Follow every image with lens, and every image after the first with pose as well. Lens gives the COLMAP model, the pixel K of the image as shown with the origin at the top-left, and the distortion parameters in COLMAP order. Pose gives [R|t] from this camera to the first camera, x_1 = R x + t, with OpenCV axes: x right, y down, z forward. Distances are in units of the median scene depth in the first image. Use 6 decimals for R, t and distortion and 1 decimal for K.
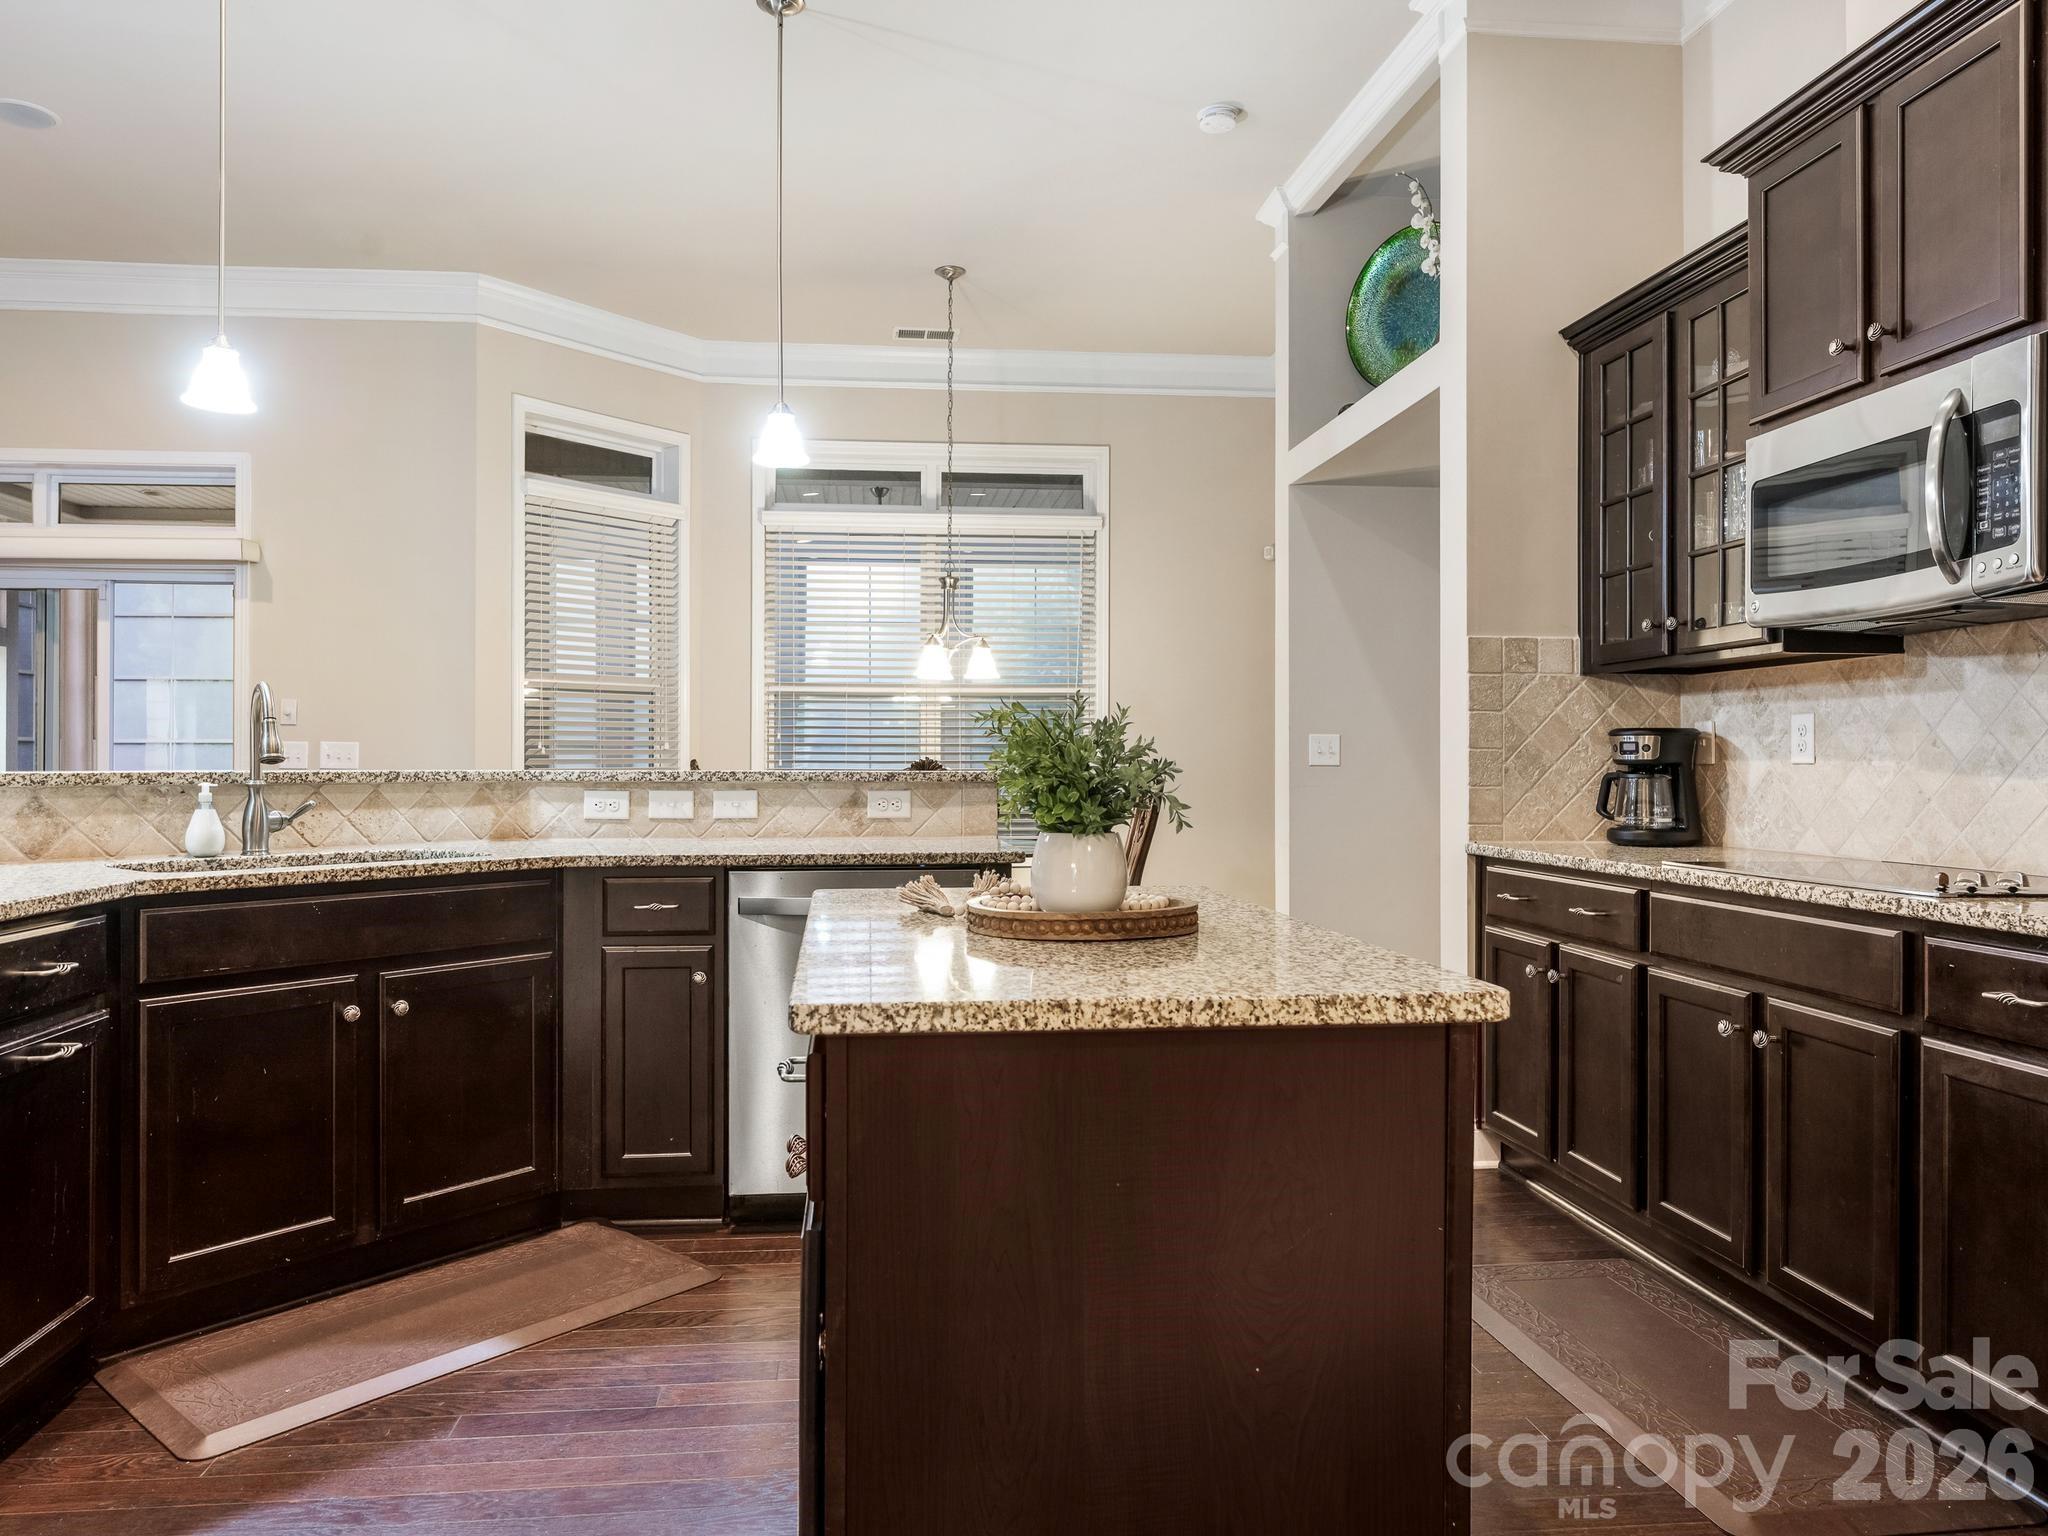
lens RADIAL K [[1371.6, 0, 985.3], [0, 1371.6, 758.0], [0, 0, 1]] dist [-0.000424, -0.000489]
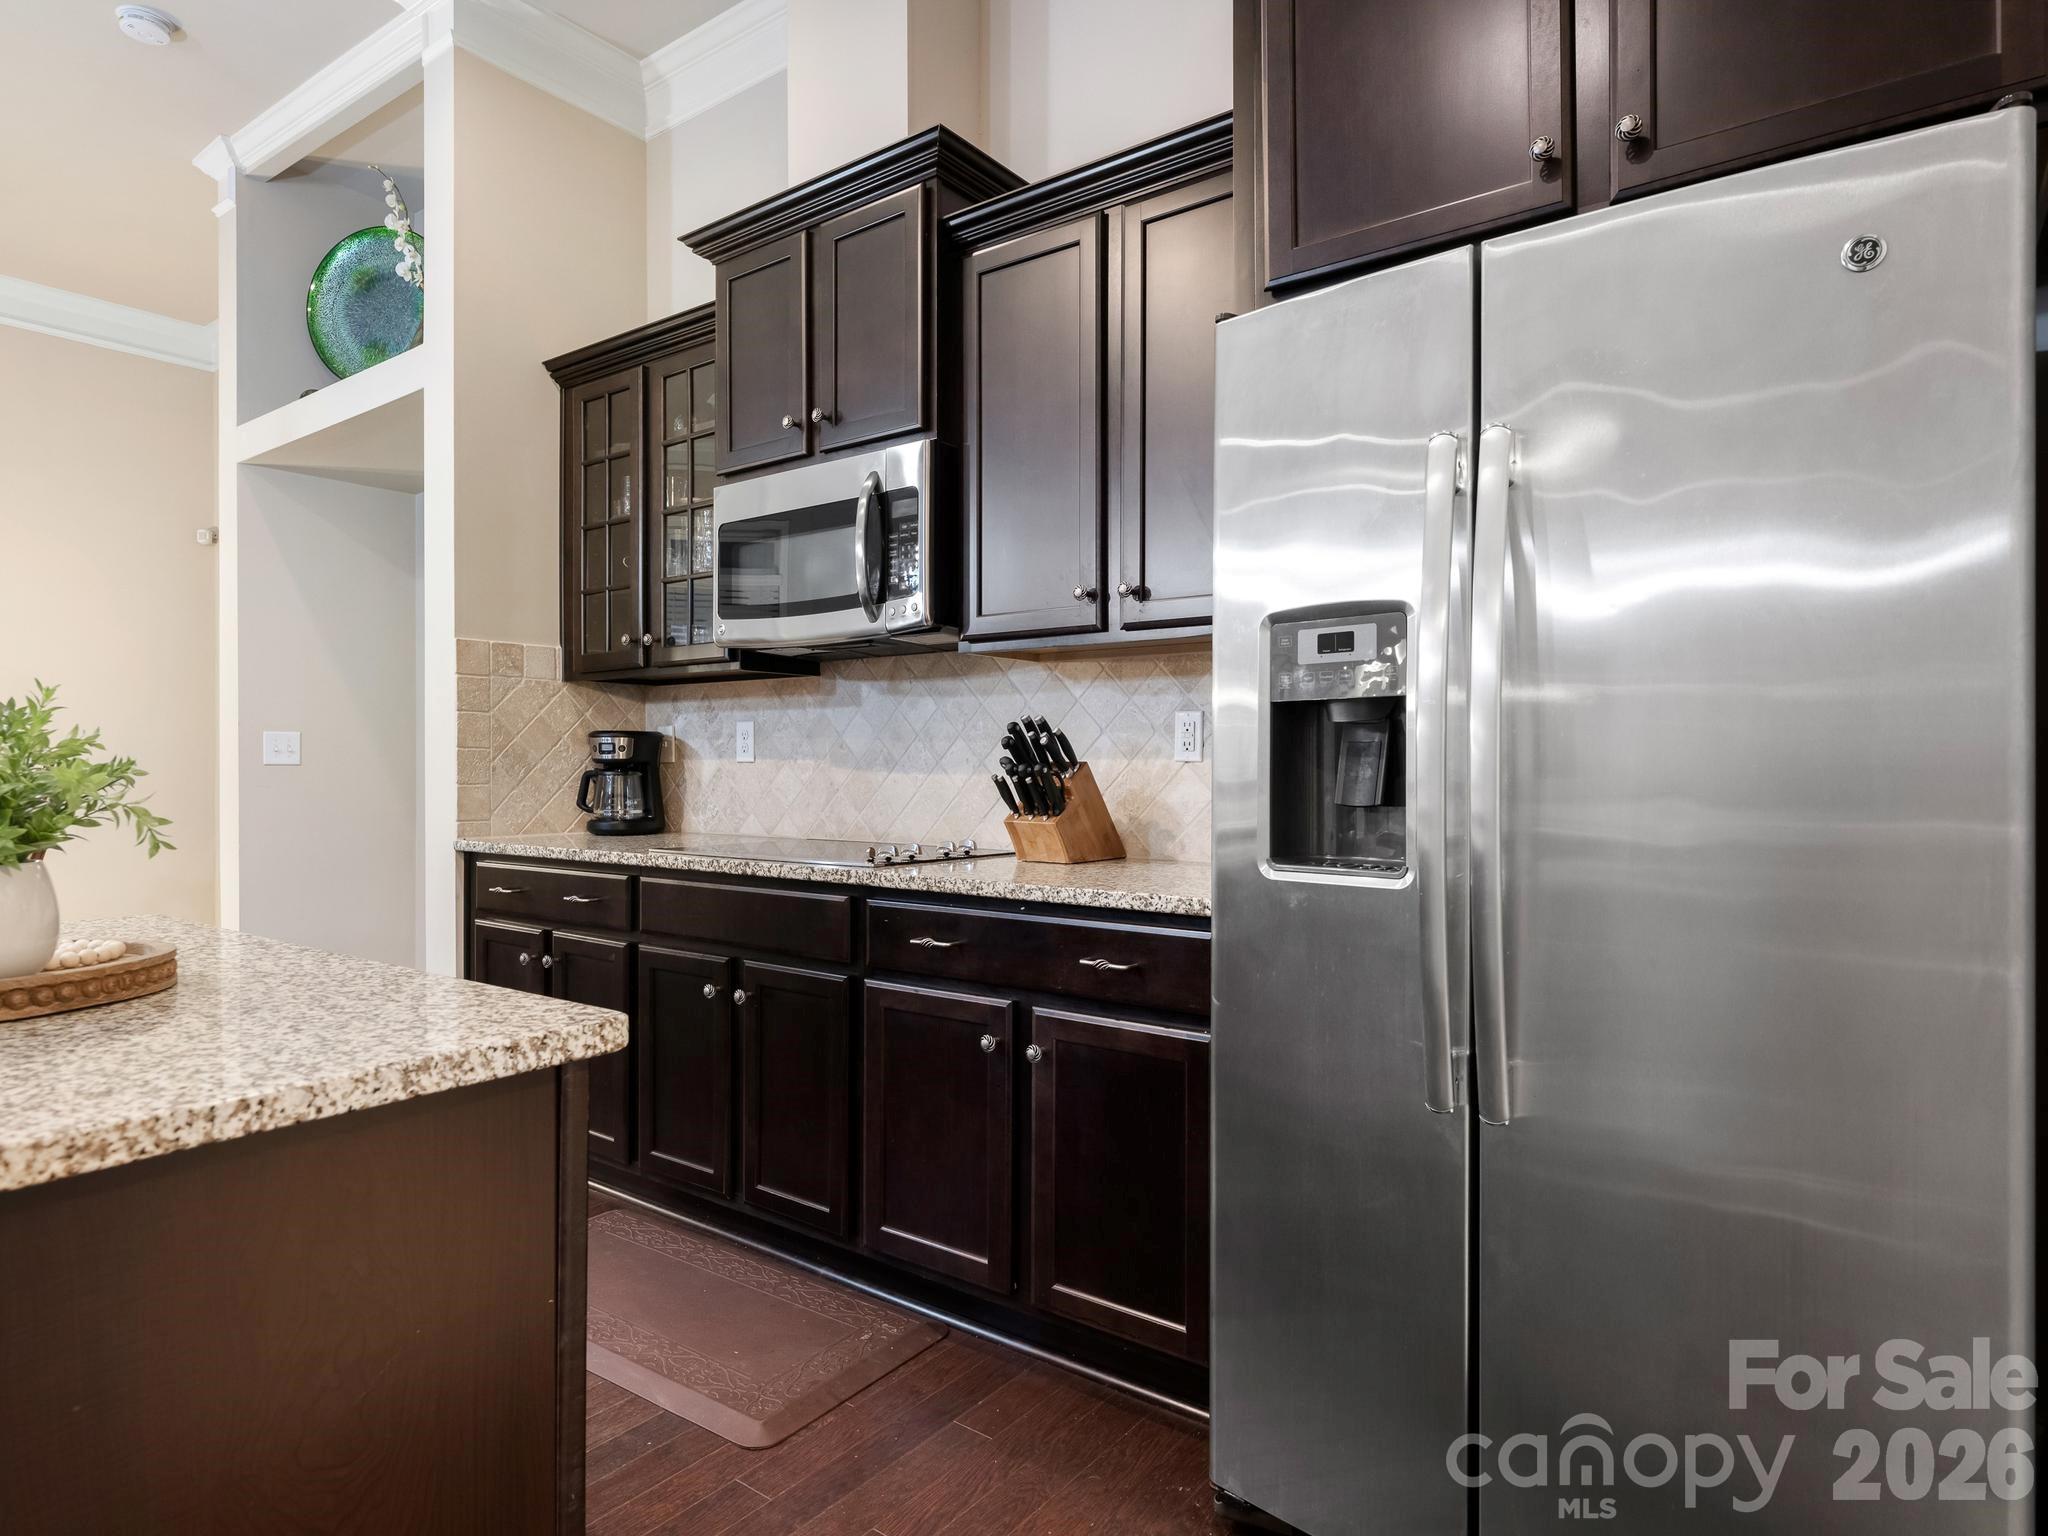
lens RADIAL K [[1154.0, 0, 1022.9], [0, 1154.0, 766.3], [0, 0, 1]] dist [-0.000558, 0.000224]
pose [[0.671343, -0.004119, 0.741135, -0.003081], [-0.001734, 0.999973, 0.007128, 0.000044], [-0.741145, -0.006070, 0.671318, 0.137306]]
